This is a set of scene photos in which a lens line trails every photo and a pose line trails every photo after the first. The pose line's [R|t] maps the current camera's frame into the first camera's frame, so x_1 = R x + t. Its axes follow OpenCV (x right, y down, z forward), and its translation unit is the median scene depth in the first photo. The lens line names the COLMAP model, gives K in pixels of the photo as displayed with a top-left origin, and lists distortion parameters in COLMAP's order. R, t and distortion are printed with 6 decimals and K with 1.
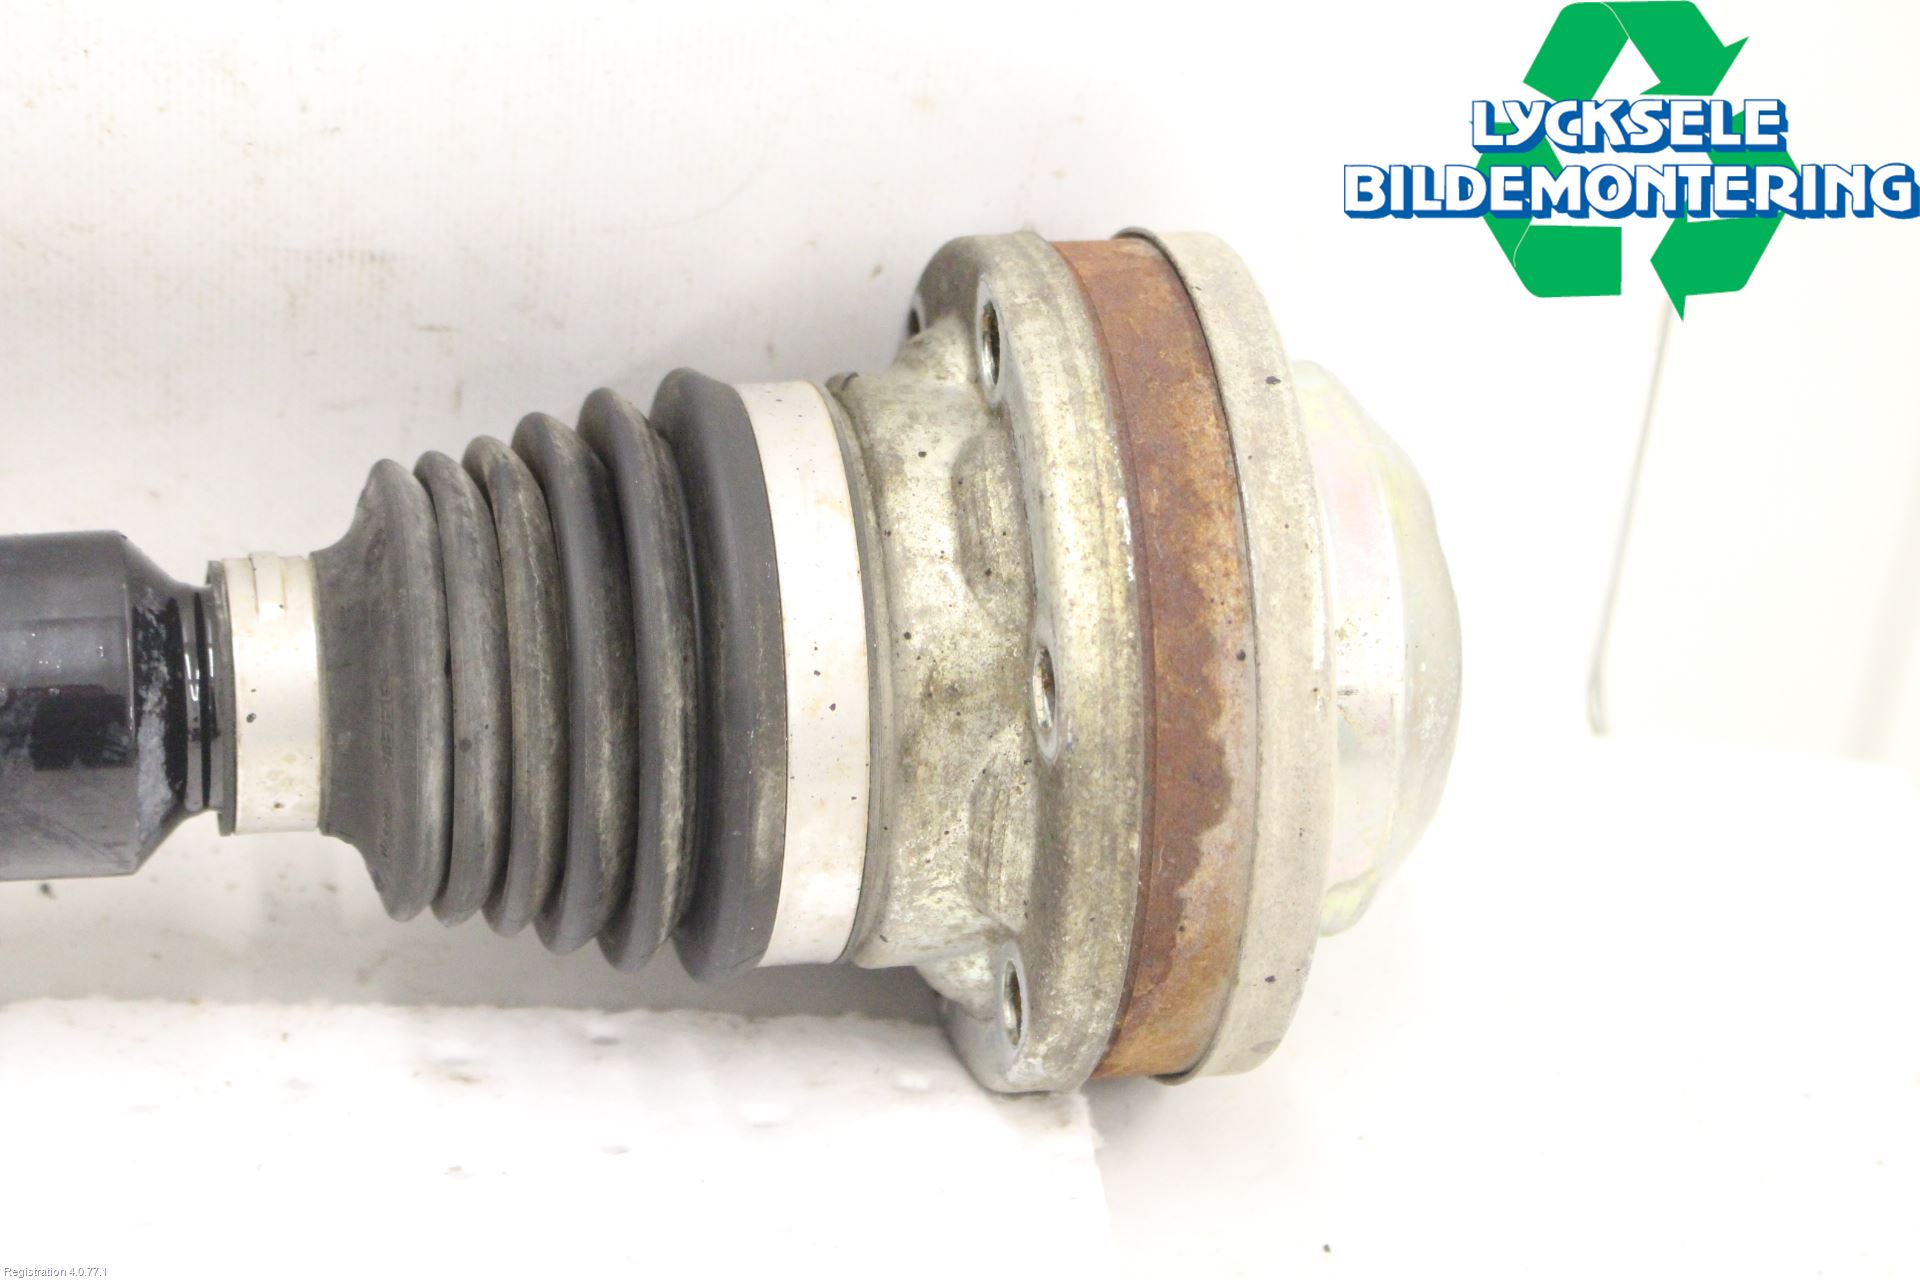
lens RADIAL K [[3229.6, 0, 960.0], [0, 3229.6, 640.0], [0, 0, 1]] dist [-0.011472, -0.077578]
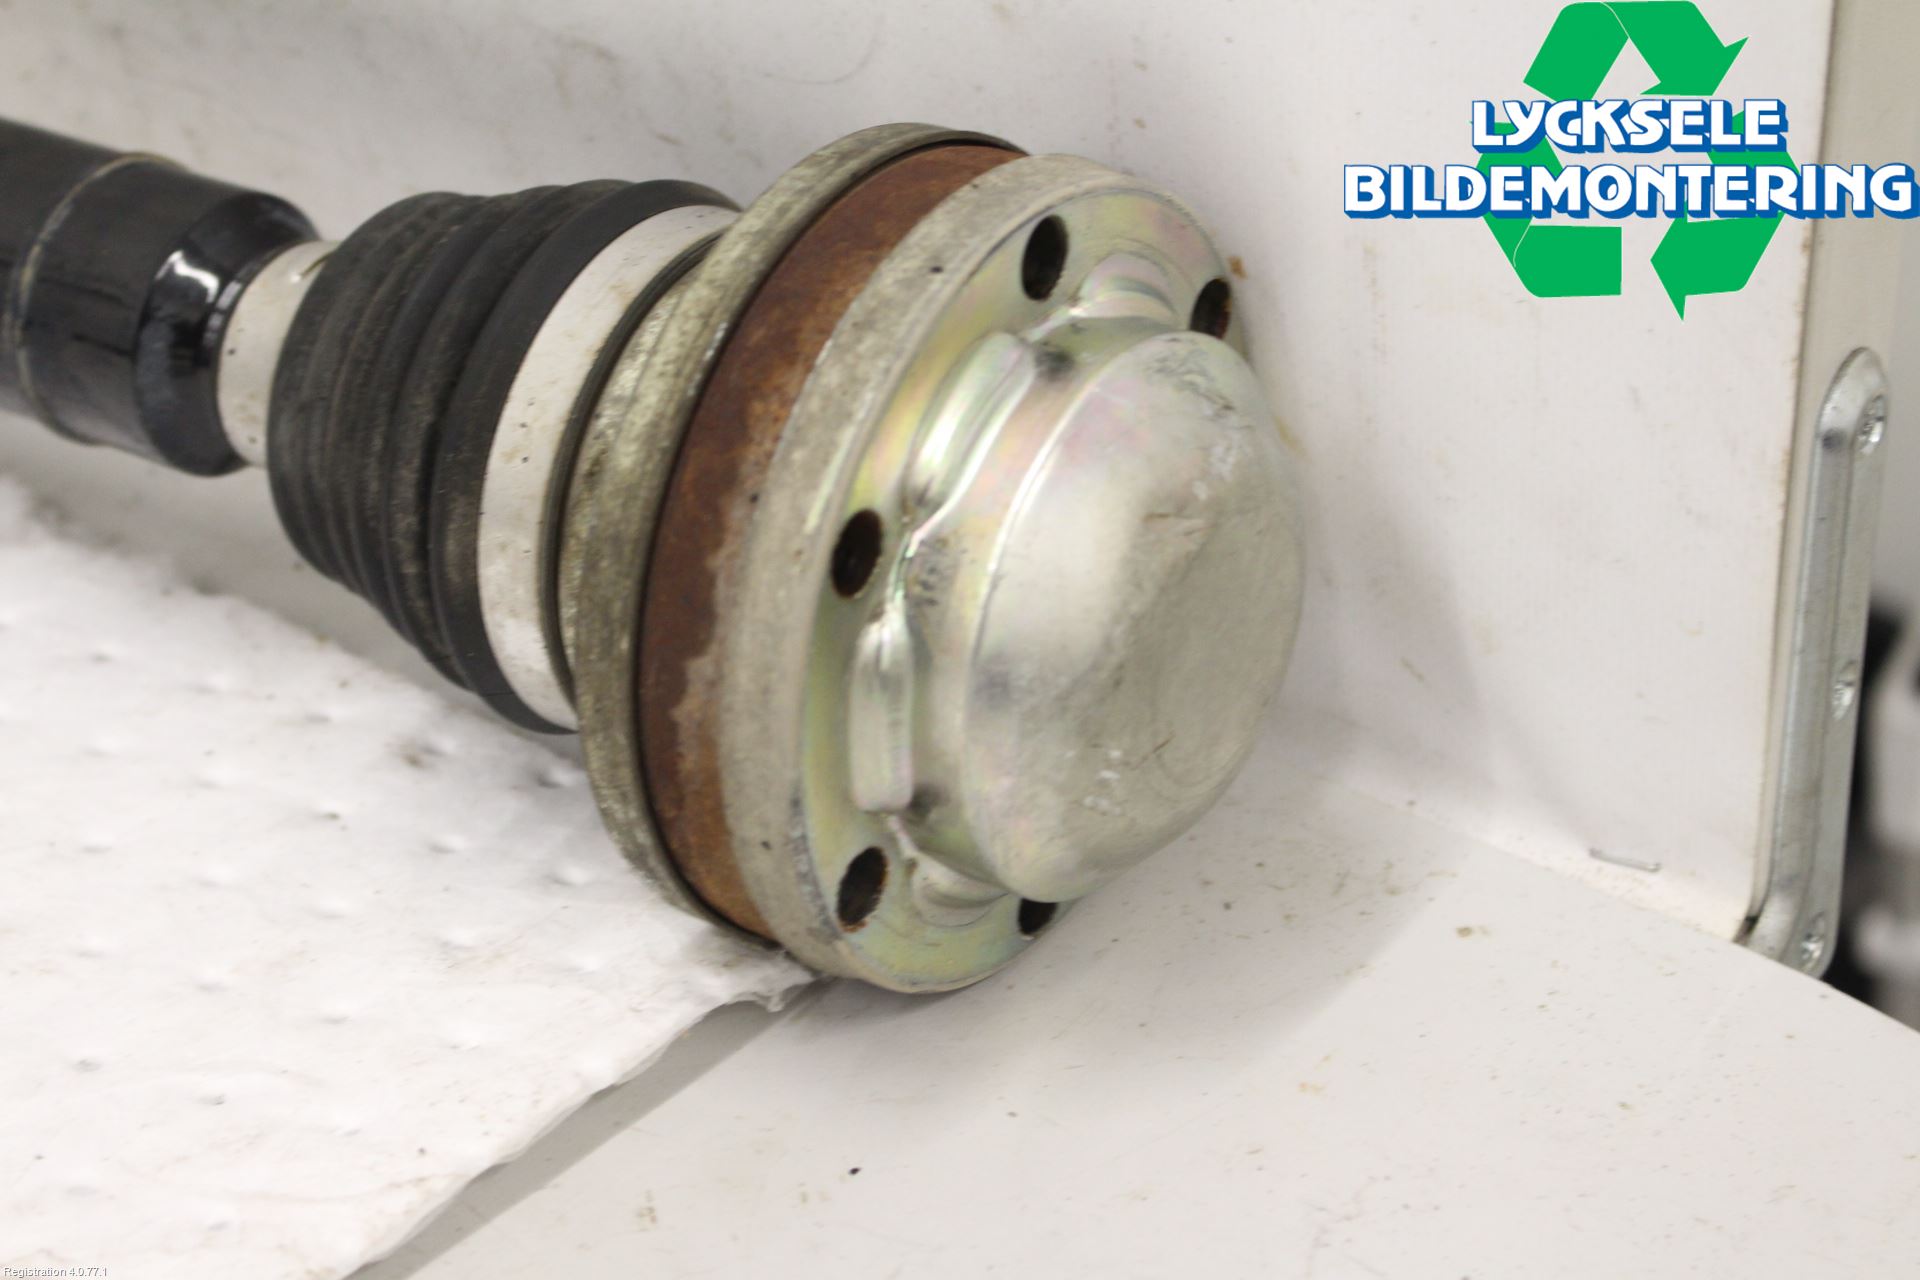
lens RADIAL K [[2964.4, 0, 960.0], [0, 2964.4, 640.0], [0, 0, 1]] dist [-0.004542, 0.008808]
pose [[0.800877, 0.315113, -0.509215, 0.620133], [-0.343630, 0.938246, 0.040157, -0.012713], [0.490423, 0.142821, 0.859702, 0.241145]]
